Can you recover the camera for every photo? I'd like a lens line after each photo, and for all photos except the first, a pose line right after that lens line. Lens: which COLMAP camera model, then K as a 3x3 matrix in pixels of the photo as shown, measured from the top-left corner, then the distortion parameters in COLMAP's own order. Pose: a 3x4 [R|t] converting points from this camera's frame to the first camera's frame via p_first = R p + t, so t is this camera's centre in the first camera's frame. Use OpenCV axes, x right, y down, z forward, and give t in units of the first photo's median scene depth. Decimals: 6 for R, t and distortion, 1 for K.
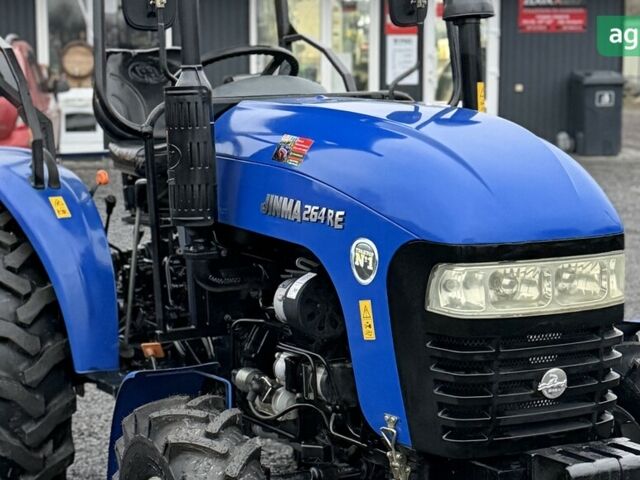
lens RADIAL K [[1515.4, 0, 320.0], [0, 1515.4, 240.0], [0, 0, 1]] dist [0.112424, -0.015986]
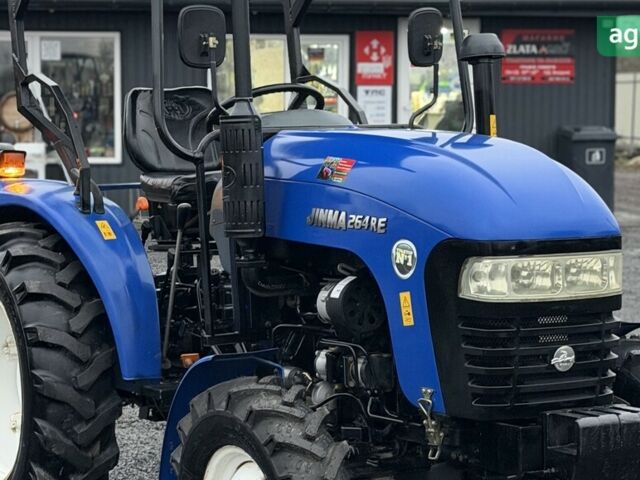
lens RADIAL K [[1791.3, 0, 320.0], [0, 1791.3, 240.0], [0, 0, 1]] dist [0.098425, 0.644949]
pose [[0.999424, 0.003630, 0.033747, -0.077651], [-0.001933, 0.998738, -0.050185, 0.064179], [-0.033887, 0.050091, 0.998170, -0.369473]]
